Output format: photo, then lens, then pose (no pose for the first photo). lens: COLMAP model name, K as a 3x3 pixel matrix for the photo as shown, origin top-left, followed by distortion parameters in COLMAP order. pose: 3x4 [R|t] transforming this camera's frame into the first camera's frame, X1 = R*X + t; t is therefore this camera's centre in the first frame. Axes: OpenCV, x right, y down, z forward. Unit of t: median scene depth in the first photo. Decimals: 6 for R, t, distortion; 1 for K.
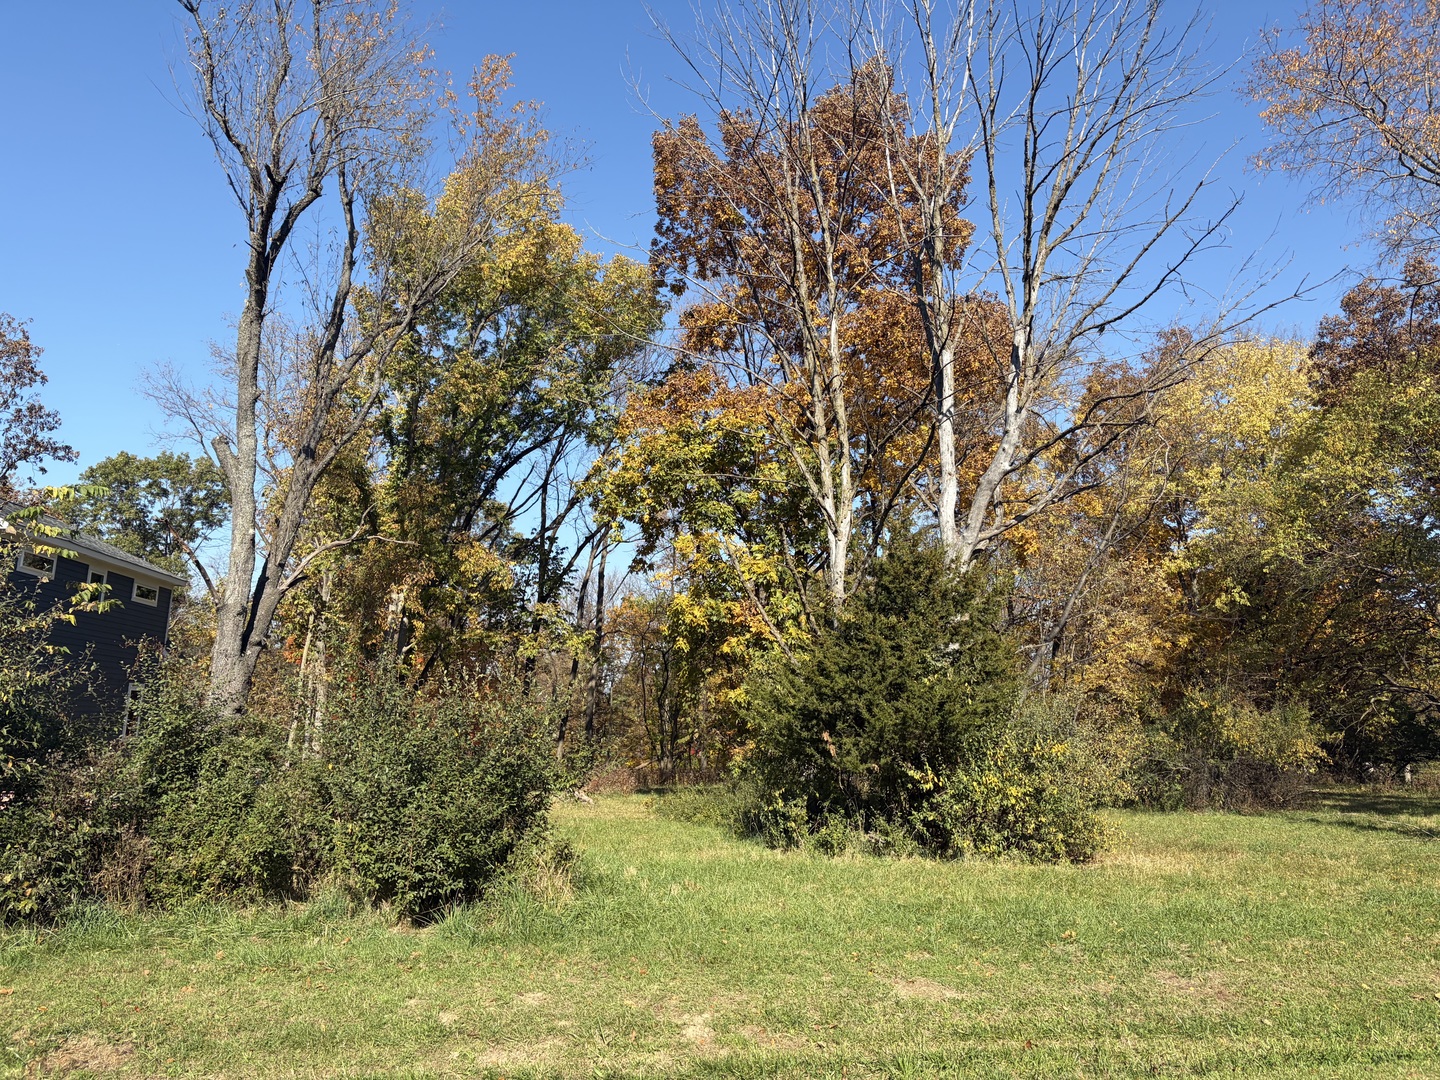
lens RADIAL K [[1118.2, 0, 693.9], [0, 1118.2, 539.3], [0, 0, 1]] dist [0.004090, -0.059862]
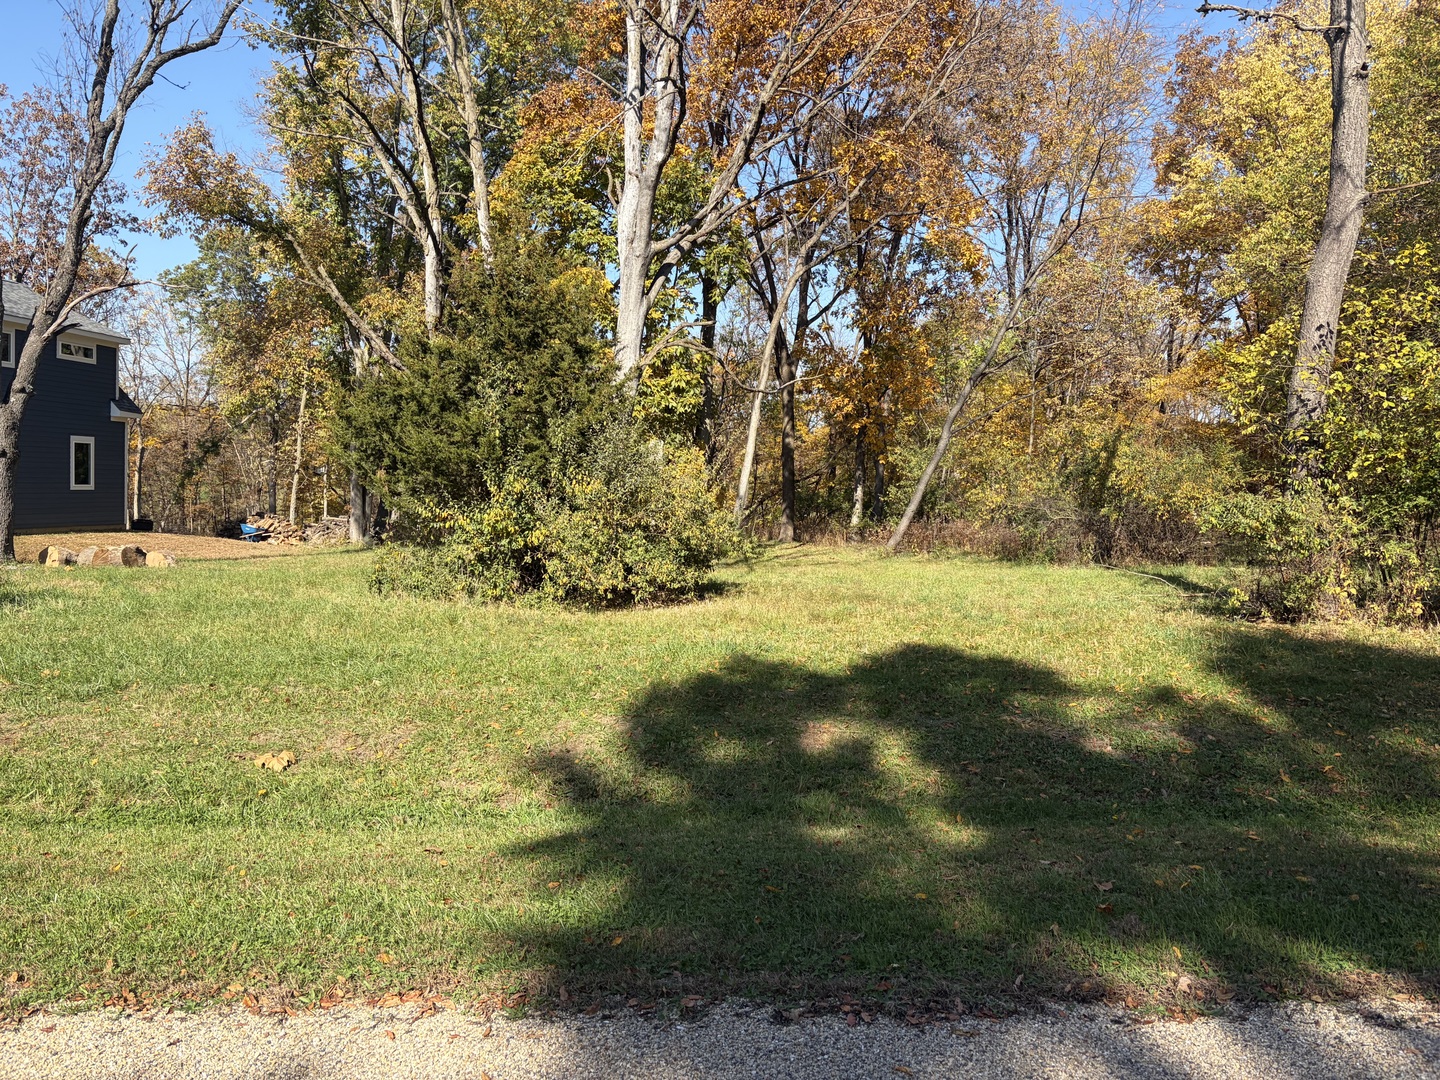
lens RADIAL K [[1080.6, 0, 721.9], [0, 1080.6, 546.2], [0, 0, 1]] dist [0.052323, -0.058873]
pose [[0.977240, 0.006108, -0.212048, 0.318221], [0.040880, 0.975427, 0.216495, 0.028837], [0.208159, -0.220236, 0.952977, 0.100635]]
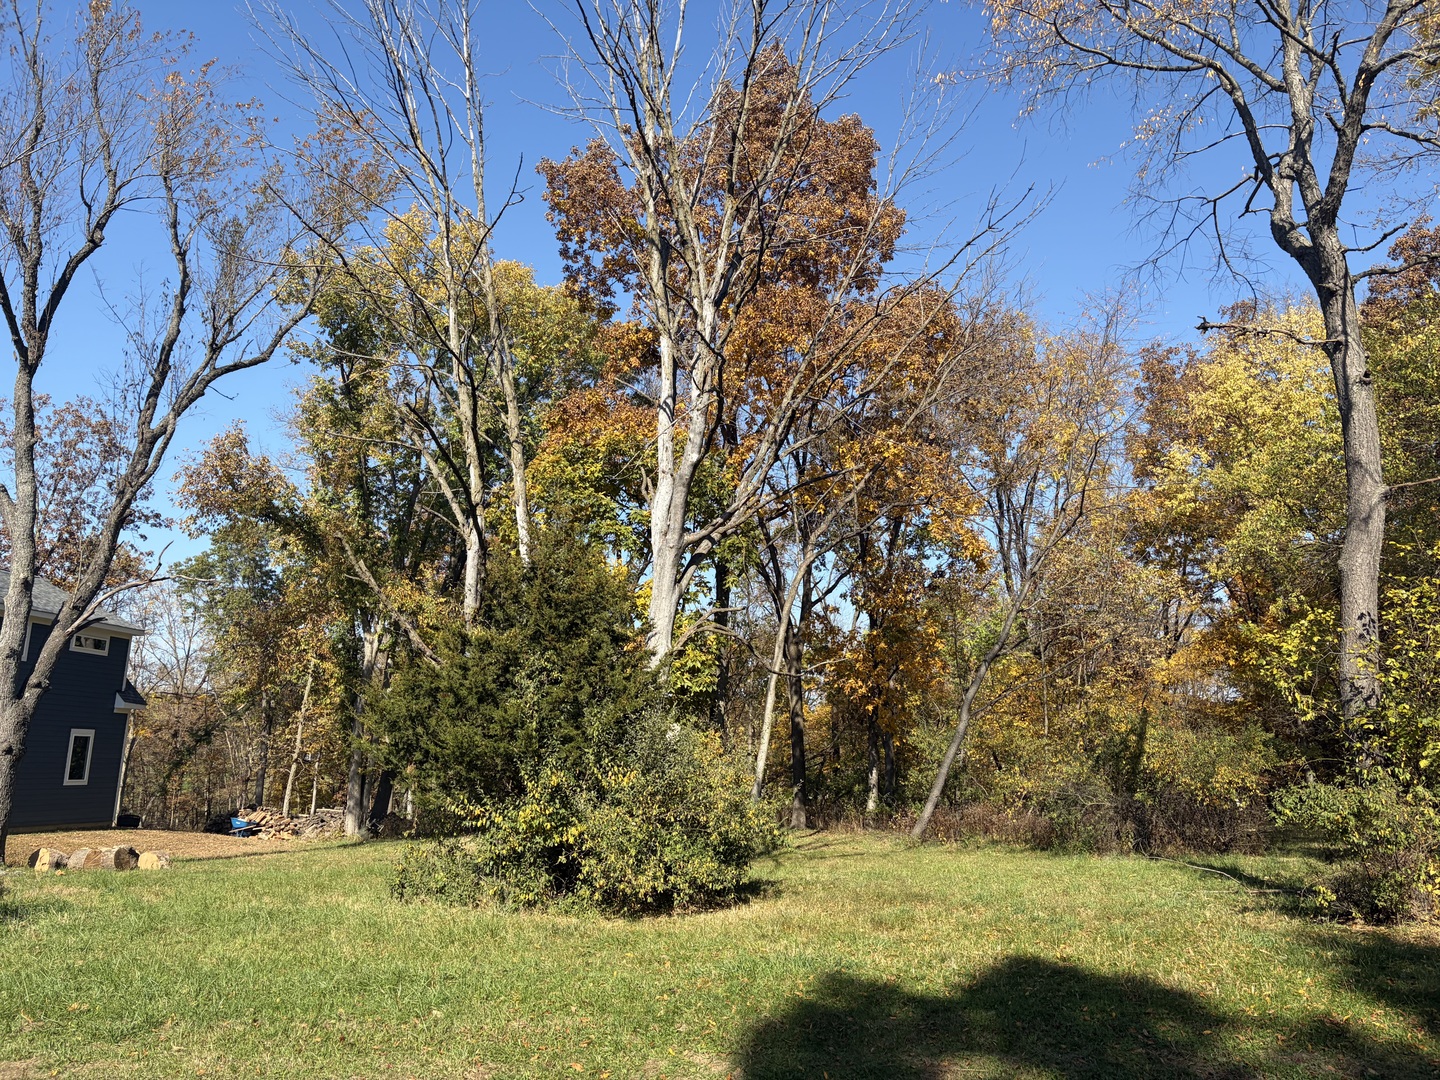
lens RADIAL K [[1080.6, 0, 721.9], [0, 1080.6, 546.2], [0, 0, 1]] dist [0.052323, -0.058873]
pose [[0.978867, -0.056336, -0.196586, 0.295800], [0.049985, 0.998060, -0.037127, 0.024203], [0.198296, 0.026516, 0.979783, 0.101973]]
